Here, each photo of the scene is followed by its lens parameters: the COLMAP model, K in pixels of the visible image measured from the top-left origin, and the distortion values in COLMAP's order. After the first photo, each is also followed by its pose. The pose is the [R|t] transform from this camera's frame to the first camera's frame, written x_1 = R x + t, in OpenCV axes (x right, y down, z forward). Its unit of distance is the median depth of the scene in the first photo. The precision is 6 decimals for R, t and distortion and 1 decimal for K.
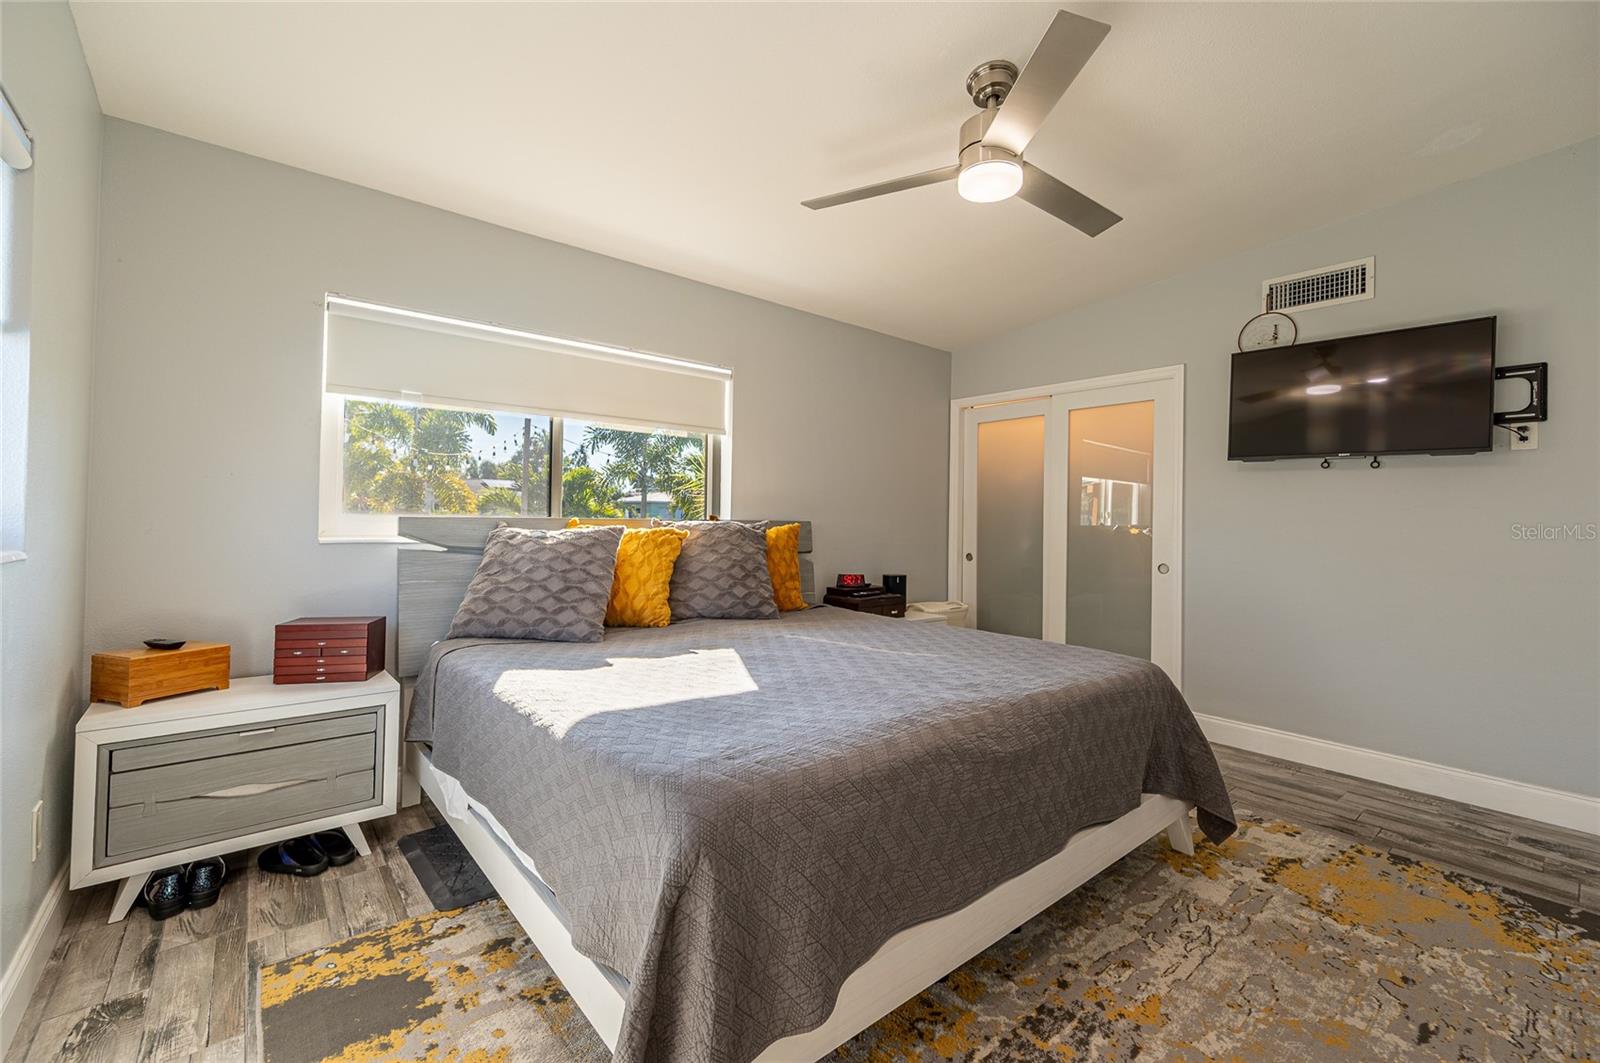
lens RADIAL K [[671.0, 0, 807.8], [0, 671.0, 508.4], [0, 0, 1]] dist [-0.001797, 0.000377]
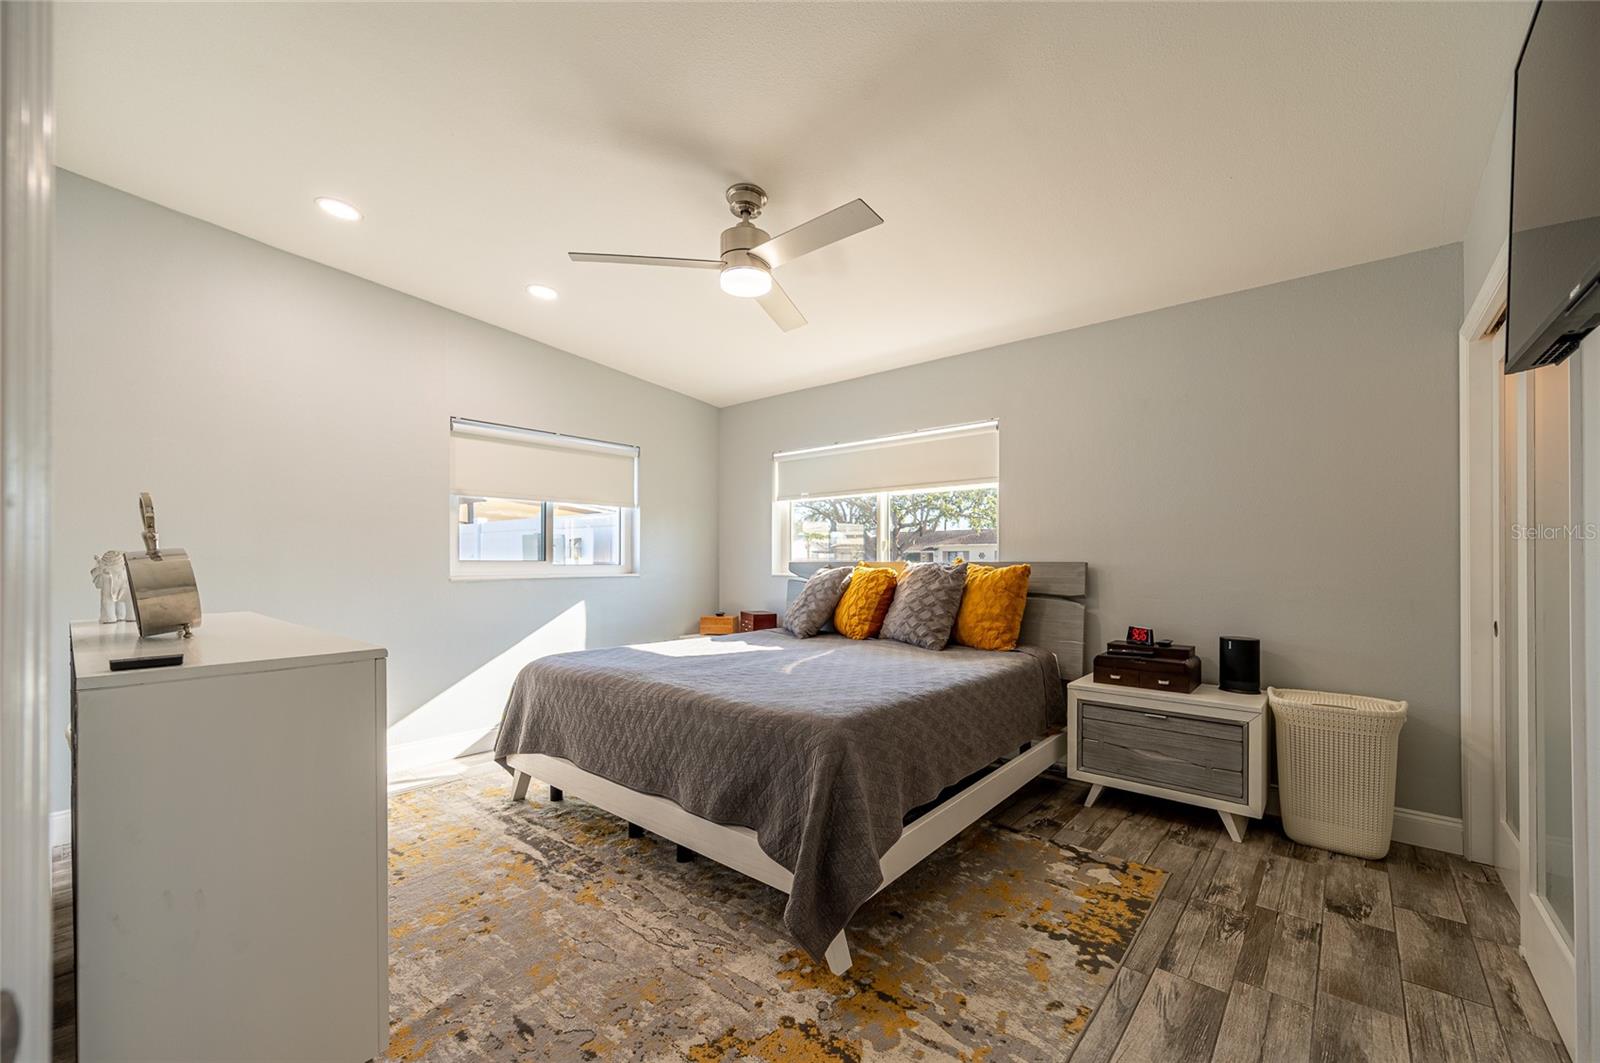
lens RADIAL K [[629.8, 0, 786.0], [0, 629.8, 551.5], [0, 0, 1]] dist [-0.002883, -0.000018]
pose [[0.151372, -0.031023, -0.987990, 0.955355], [0.018391, 0.999423, -0.028565, 0.027204], [0.988306, -0.013846, 0.151856, 0.607259]]
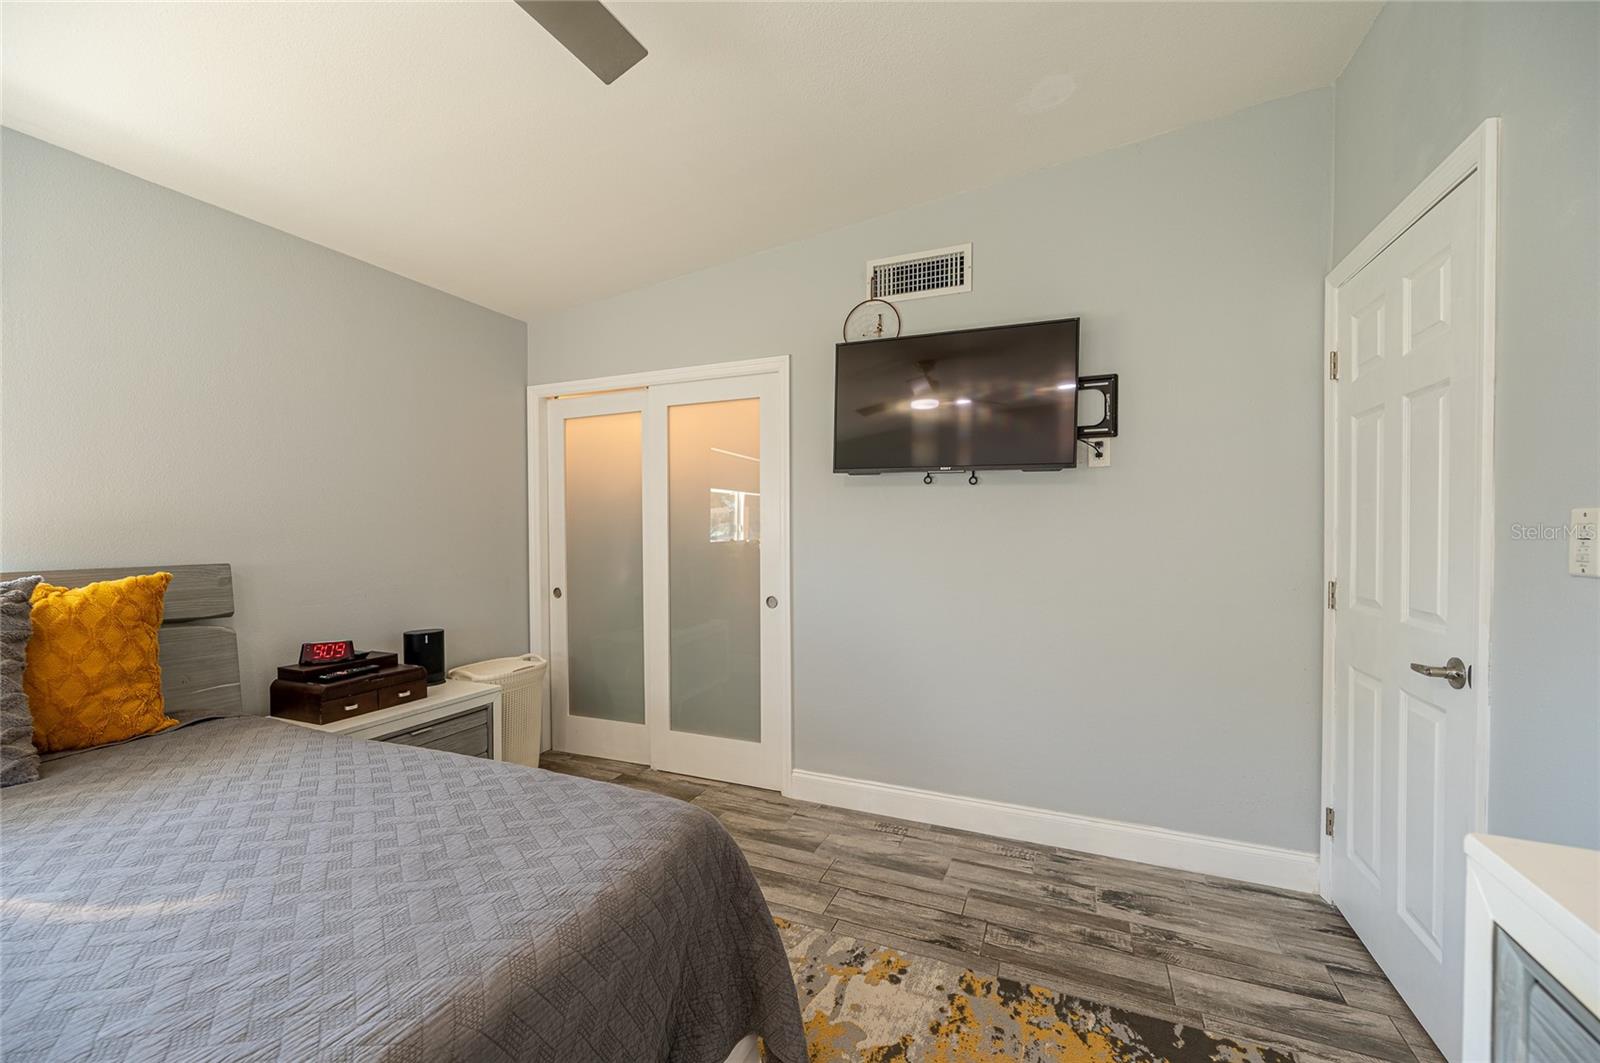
lens RADIAL K [[629.8, 0, 812.5], [0, 629.8, 534.6], [0, 0, 1]] dist [-0.002883, -0.000018]
pose [[0.886768, -0.026236, 0.461469, 0.256903], [0.012130, 0.999365, 0.033506, -0.022883], [-0.462055, -0.024115, 0.886523, 0.339133]]
